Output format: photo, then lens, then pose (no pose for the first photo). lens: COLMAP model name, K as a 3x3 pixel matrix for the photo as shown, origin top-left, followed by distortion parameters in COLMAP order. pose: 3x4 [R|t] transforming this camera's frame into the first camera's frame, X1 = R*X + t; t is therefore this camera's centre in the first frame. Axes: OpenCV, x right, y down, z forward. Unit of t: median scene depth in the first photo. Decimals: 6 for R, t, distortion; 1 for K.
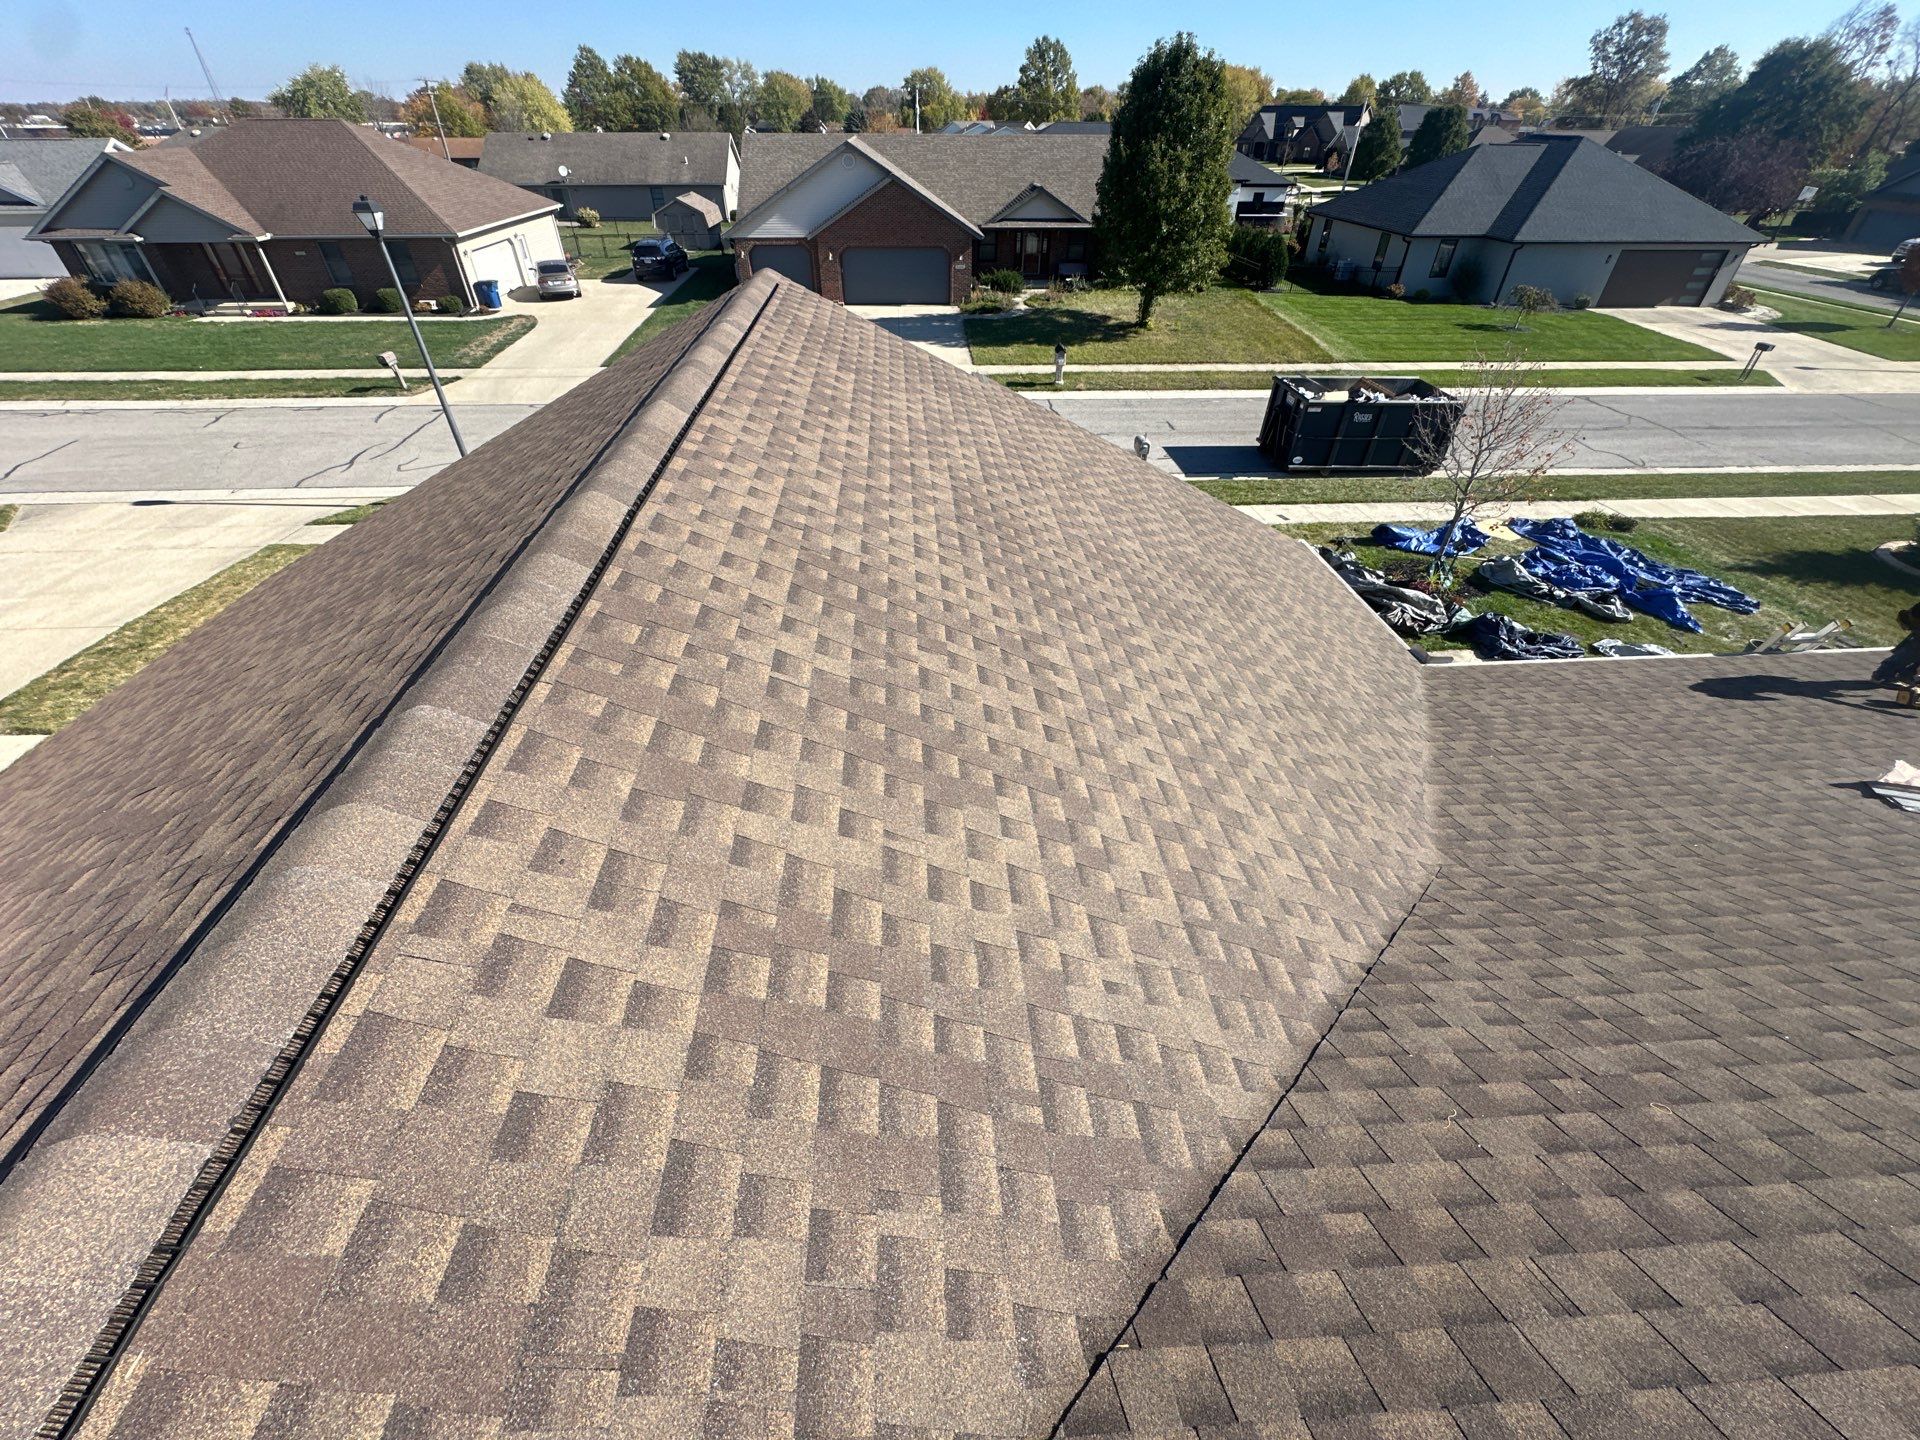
lens RADIAL K [[767.1, 0, 949.0], [0, 767.1, 722.7], [0, 0, 1]] dist [-0.001566, 0.000379]
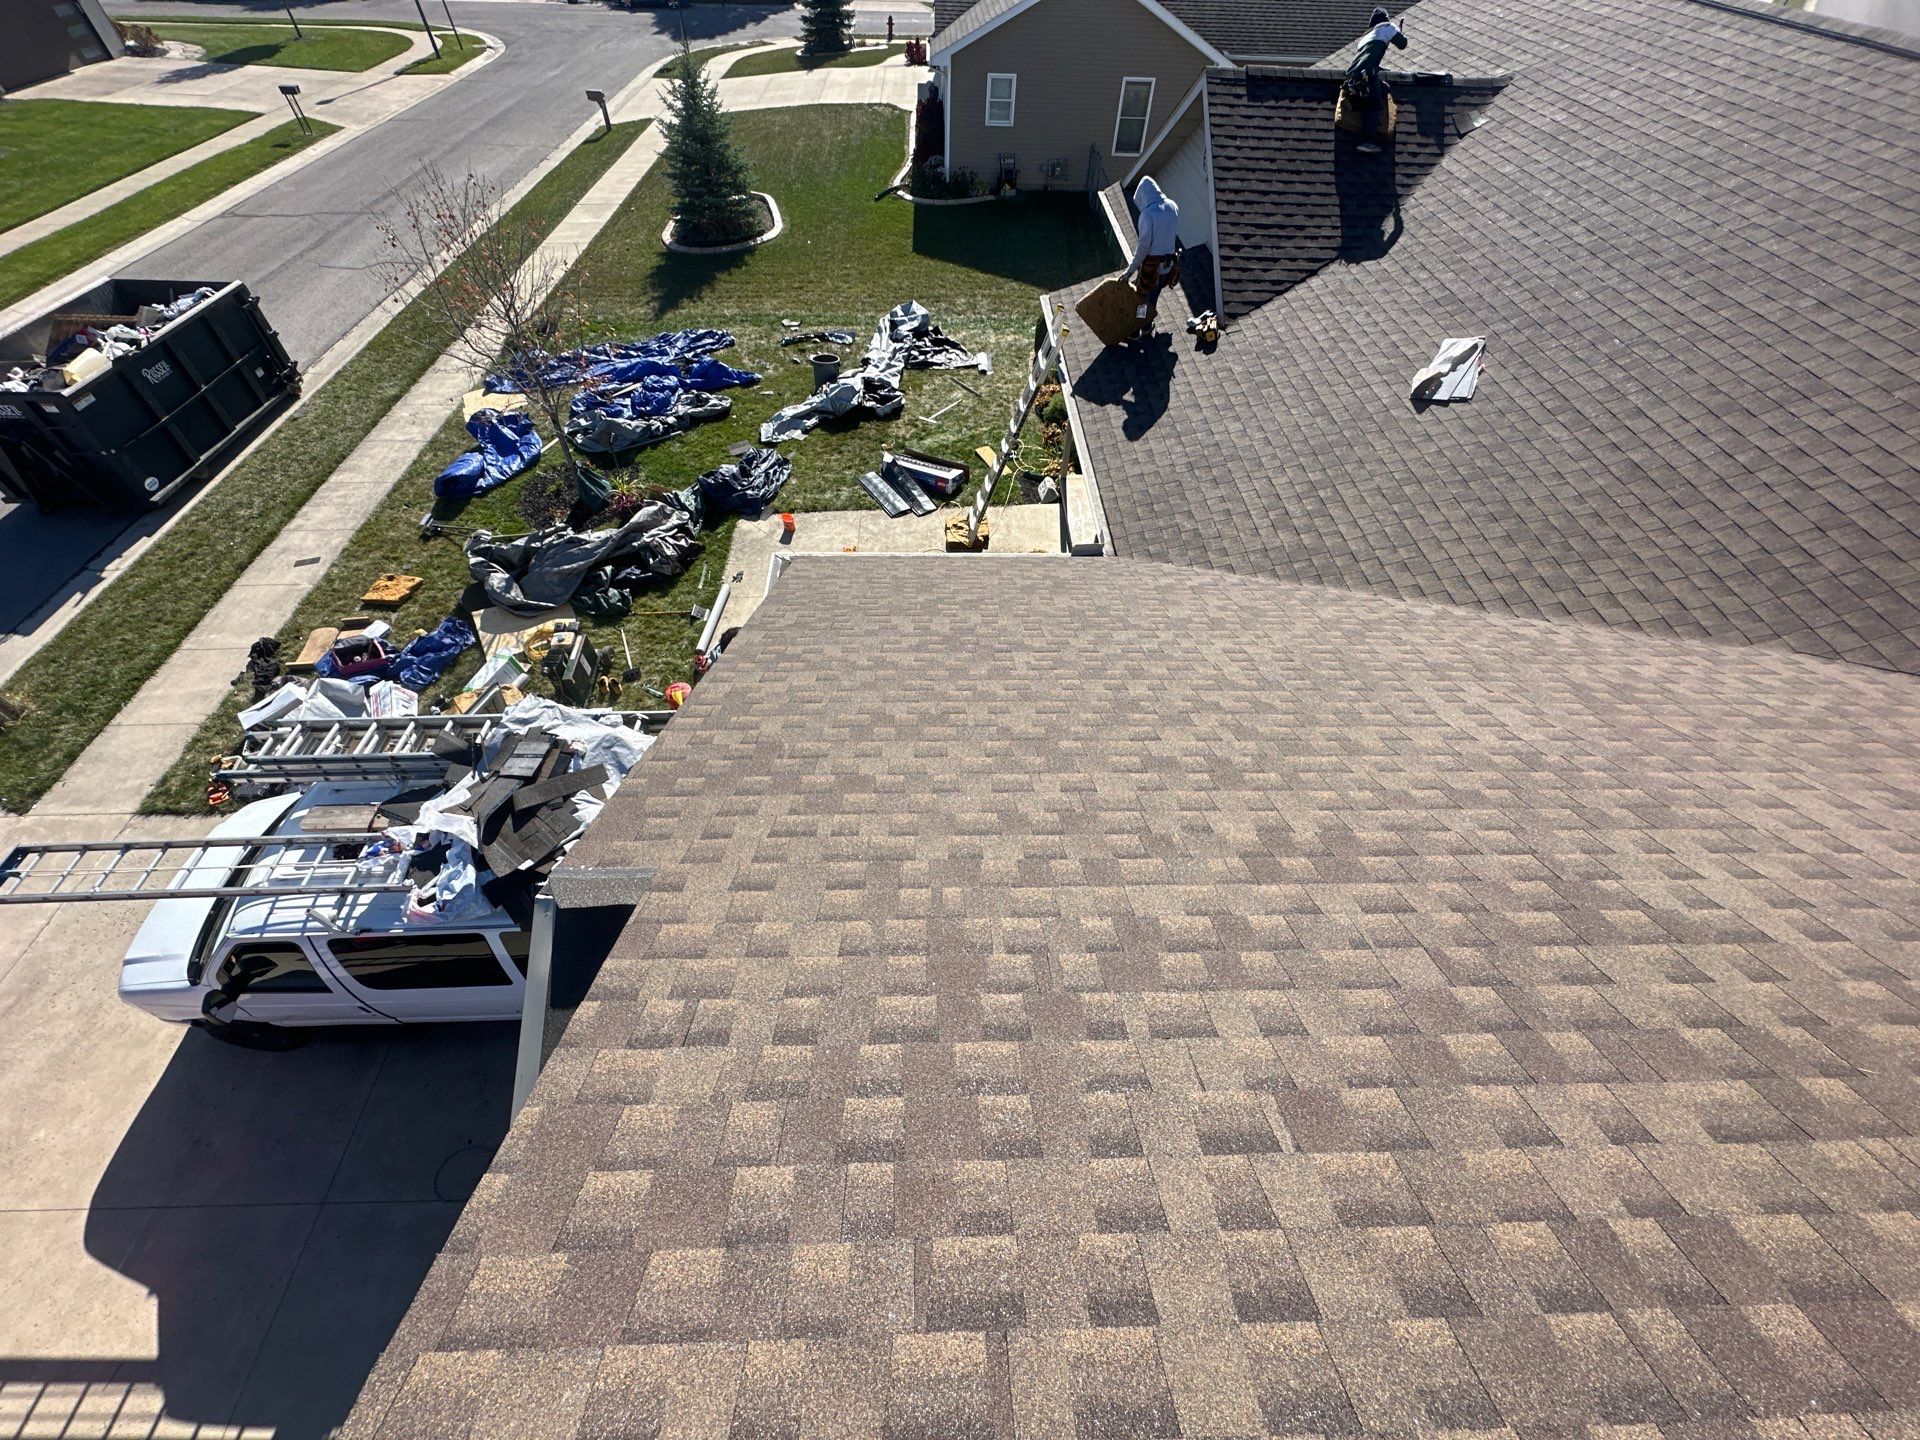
lens RADIAL K [[767.1, 0, 957.0], [0, 767.1, 716.2], [0, 0, 1]] dist [-0.001566, 0.000379]
pose [[0.033423, -0.768174, 0.639368, -0.050748], [0.603086, 0.525632, 0.599998, -0.340776], [-0.796975, 0.365540, 0.480844, 0.436979]]
